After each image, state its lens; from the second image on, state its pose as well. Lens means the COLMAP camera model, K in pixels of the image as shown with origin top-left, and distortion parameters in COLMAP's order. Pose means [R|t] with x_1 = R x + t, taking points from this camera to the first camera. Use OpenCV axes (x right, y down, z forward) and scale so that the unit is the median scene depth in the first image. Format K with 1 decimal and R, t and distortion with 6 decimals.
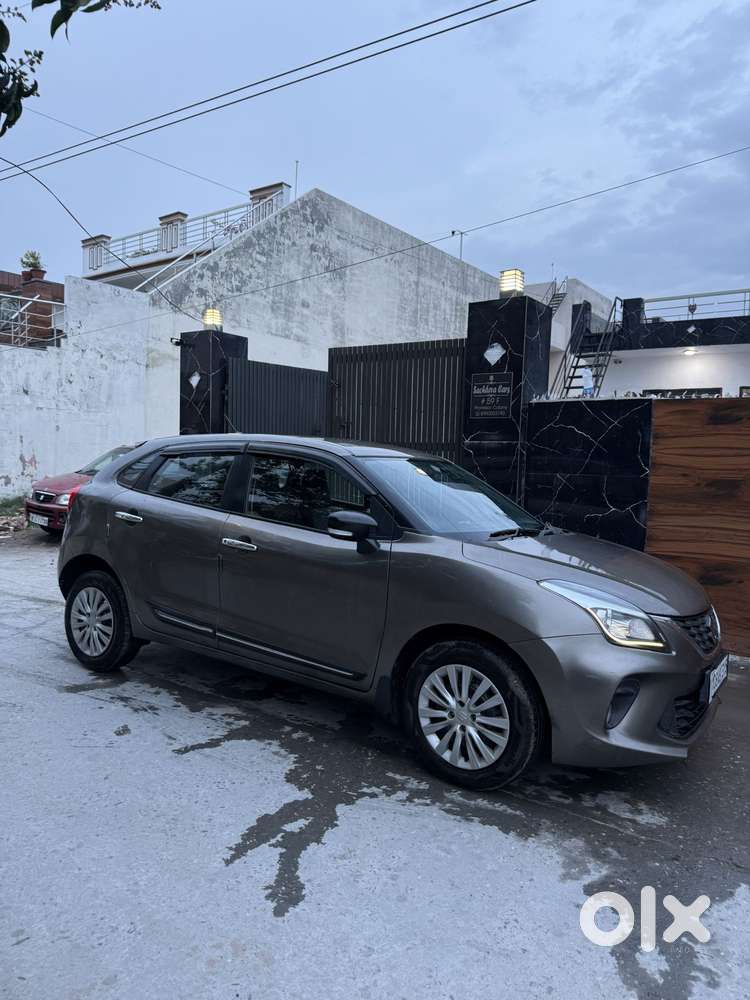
lens RADIAL K [[694.9, 0, 379.3], [0, 694.9, 503.0], [0, 0, 1]] dist [0.155601, -0.318700]
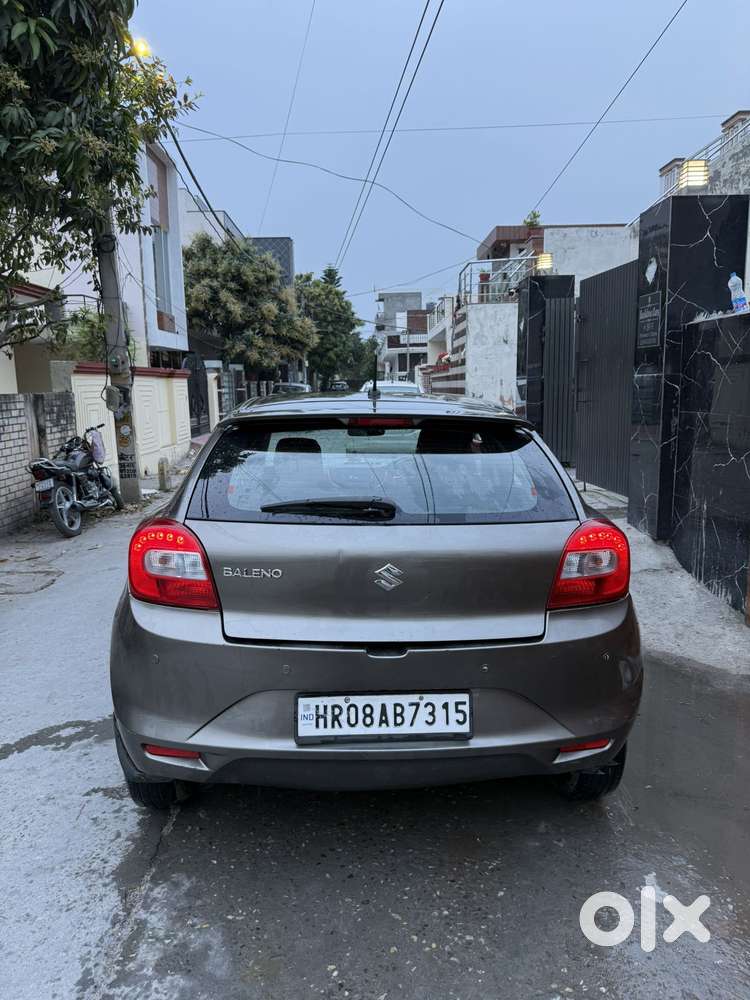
lens RADIAL K [[704.7, 0, 377.1], [0, 704.7, 512.1], [0, 0, 1]] dist [0.048390, -0.073358]
pose [[0.607131, 0.097540, -0.788593, 0.337803], [-0.008963, 0.993215, 0.115949, -0.009178], [0.794551, -0.063328, 0.603885, 0.098482]]
